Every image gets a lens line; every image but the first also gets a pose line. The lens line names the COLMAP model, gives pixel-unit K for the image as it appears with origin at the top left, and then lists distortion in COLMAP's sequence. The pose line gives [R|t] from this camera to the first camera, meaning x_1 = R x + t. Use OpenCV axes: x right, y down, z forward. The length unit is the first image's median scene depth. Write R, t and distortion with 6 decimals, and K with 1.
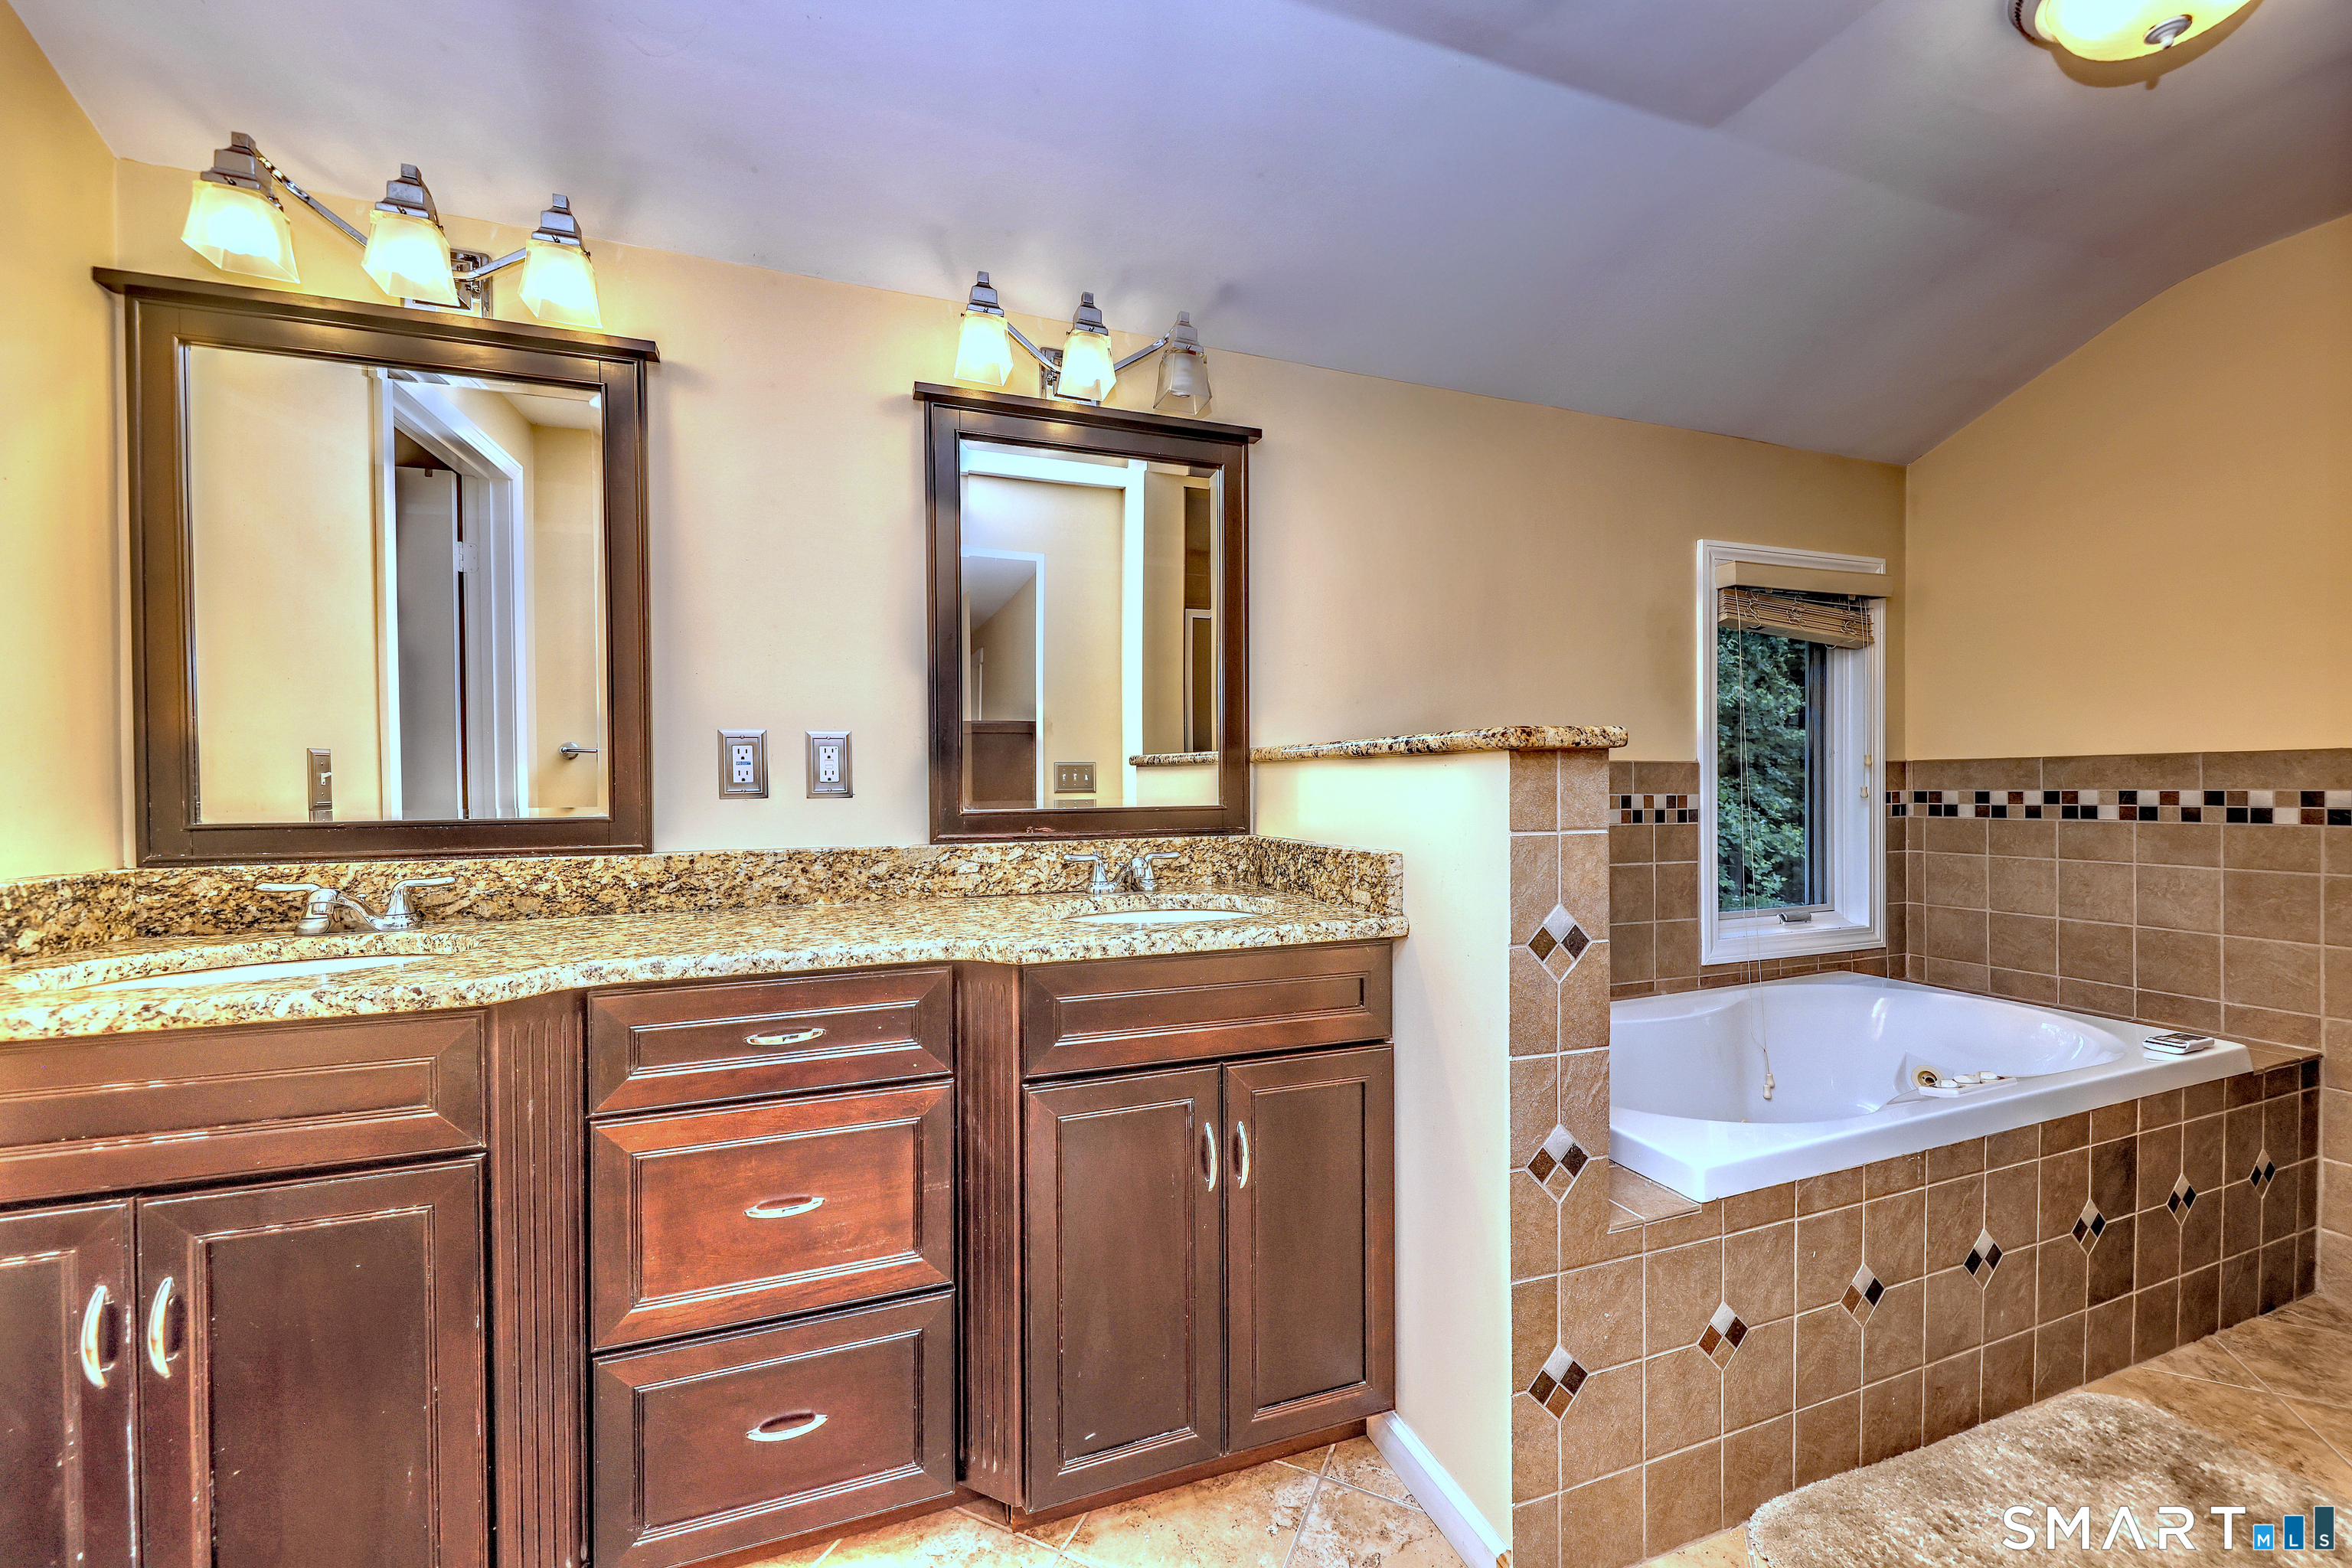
lens RADIAL K [[942.2, 0, 1182.9], [0, 942.2, 792.4], [0, 0, 1]] dist [0.000149, 0.000010]
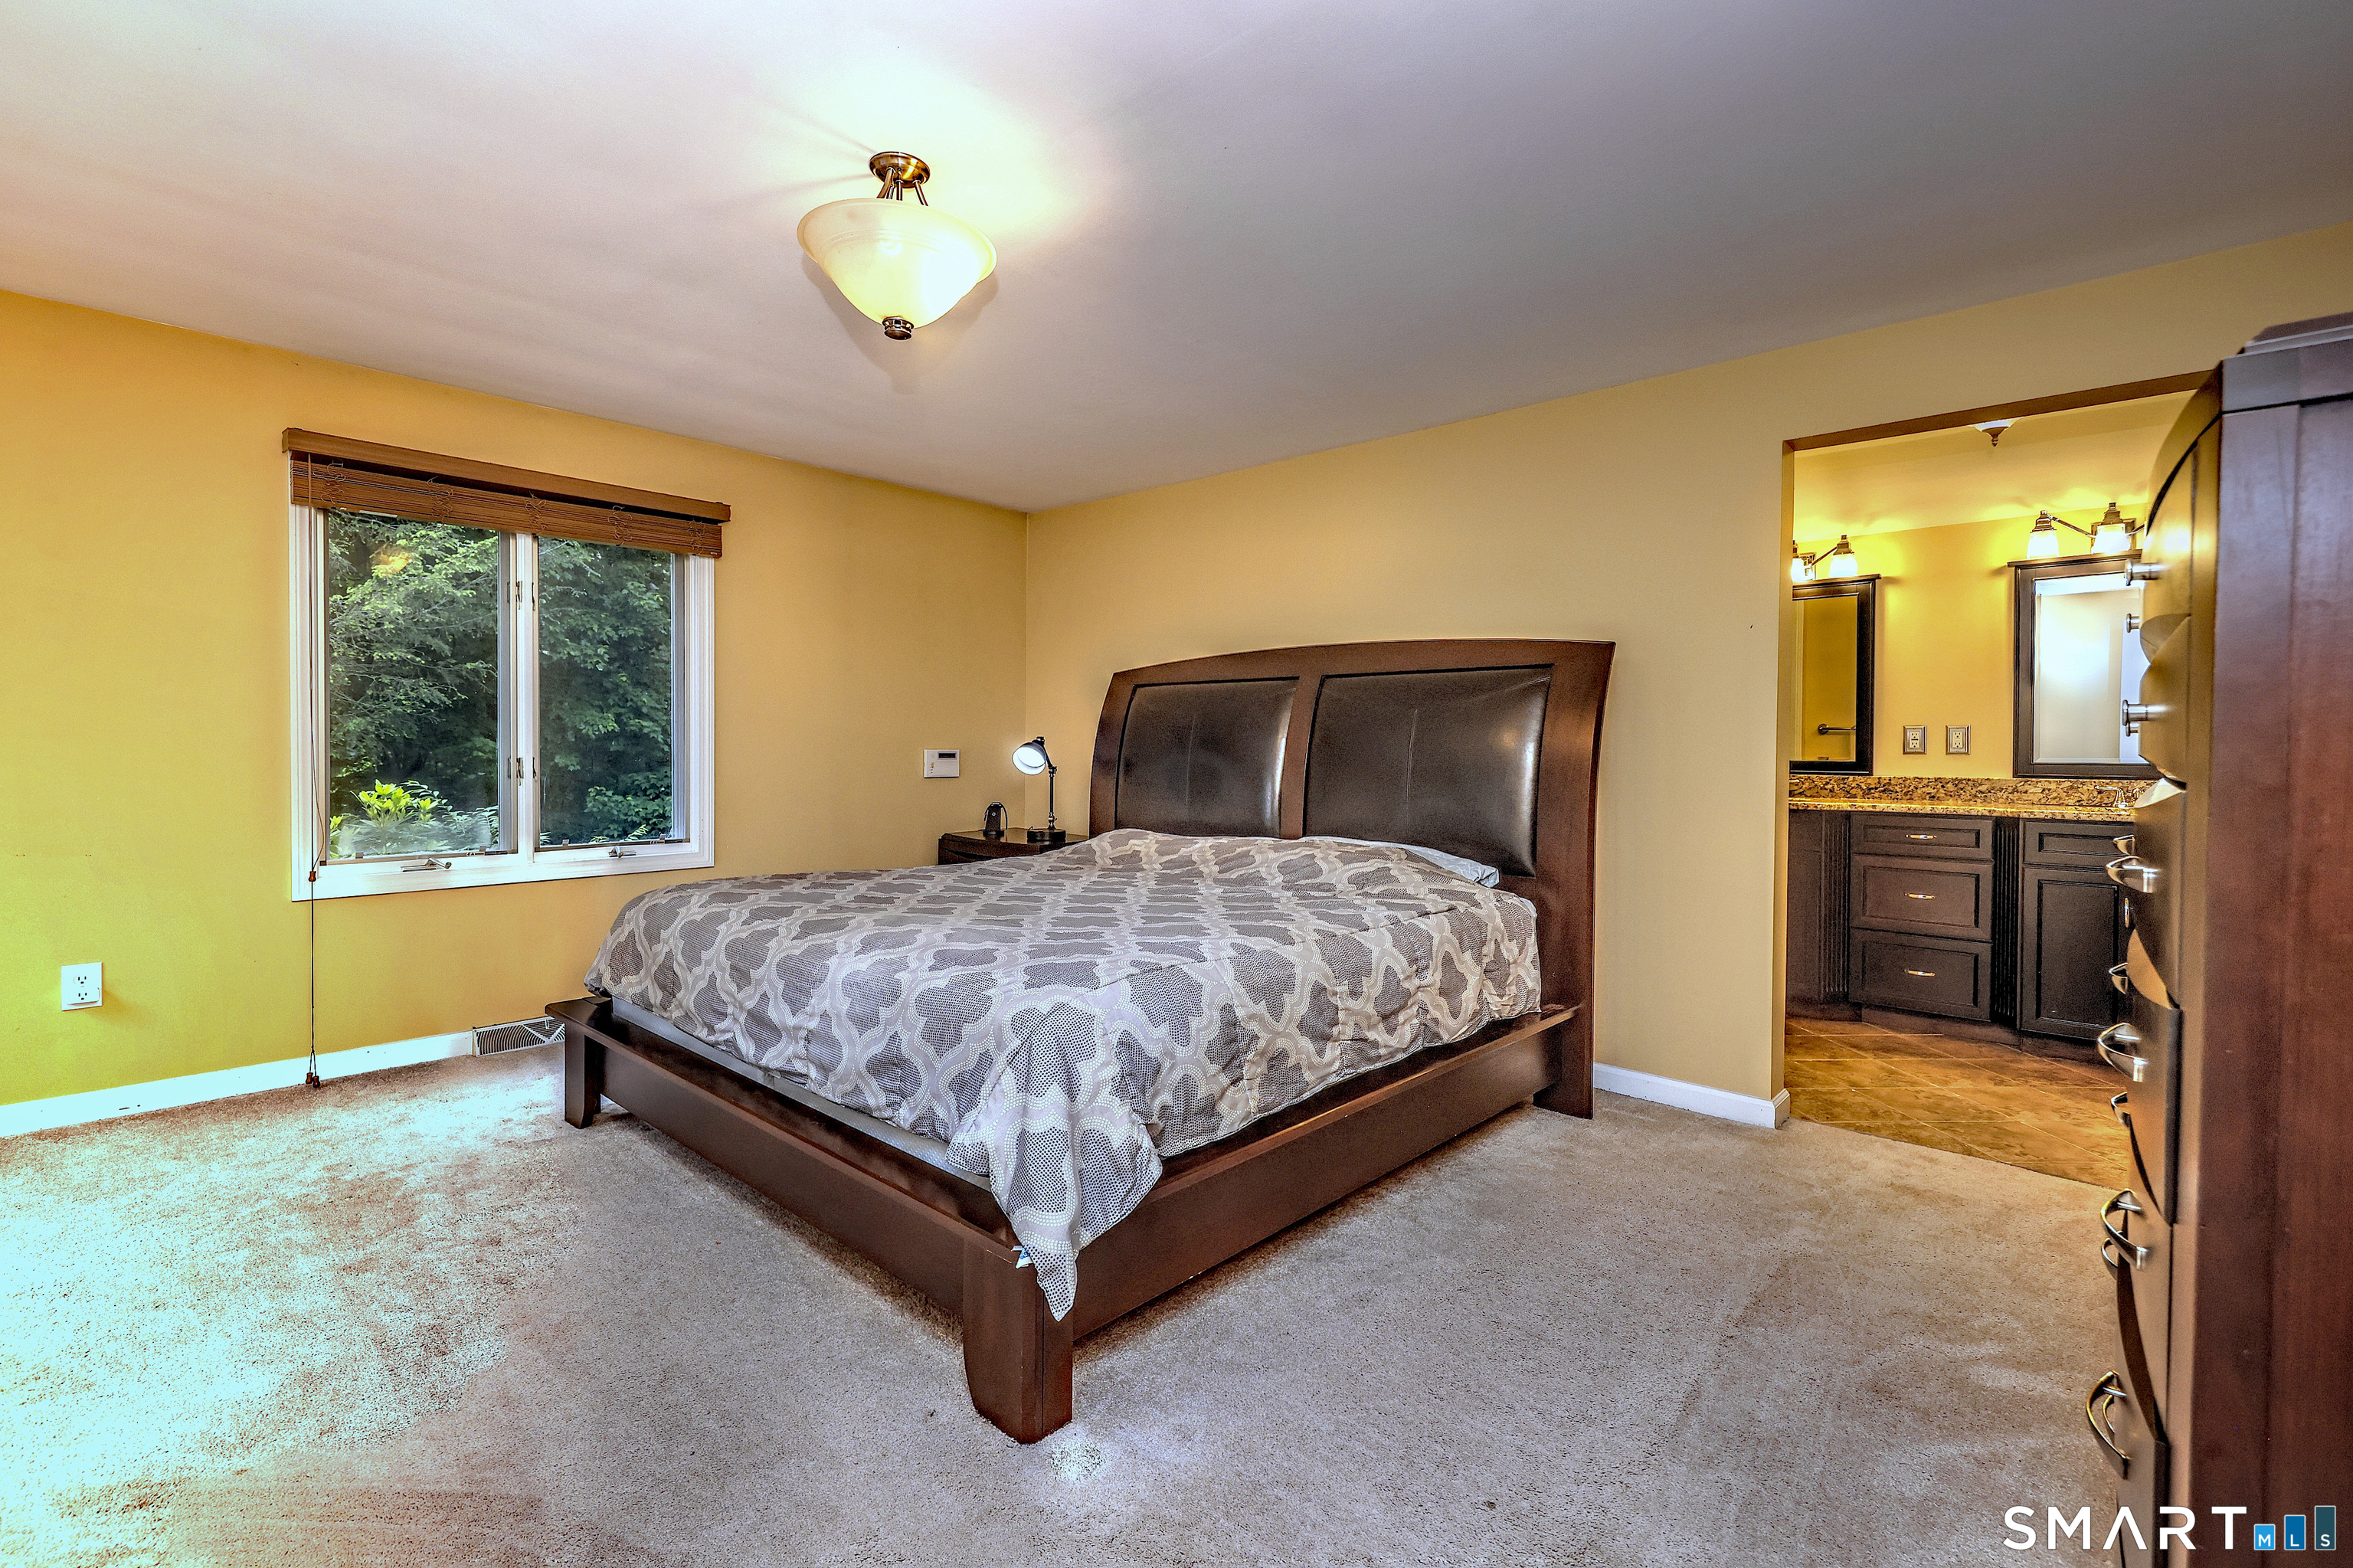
lens RADIAL K [[1040.1, 0, 1172.6], [0, 1040.1, 768.6], [0, 0, 1]] dist [0.001736, 0.000009]
pose [[0.450044, 0.022629, -0.892719, 1.088299], [-0.008220, 0.999741, 0.021198, 0.001035], [0.892968, -0.002202, 0.450114, -1.940725]]
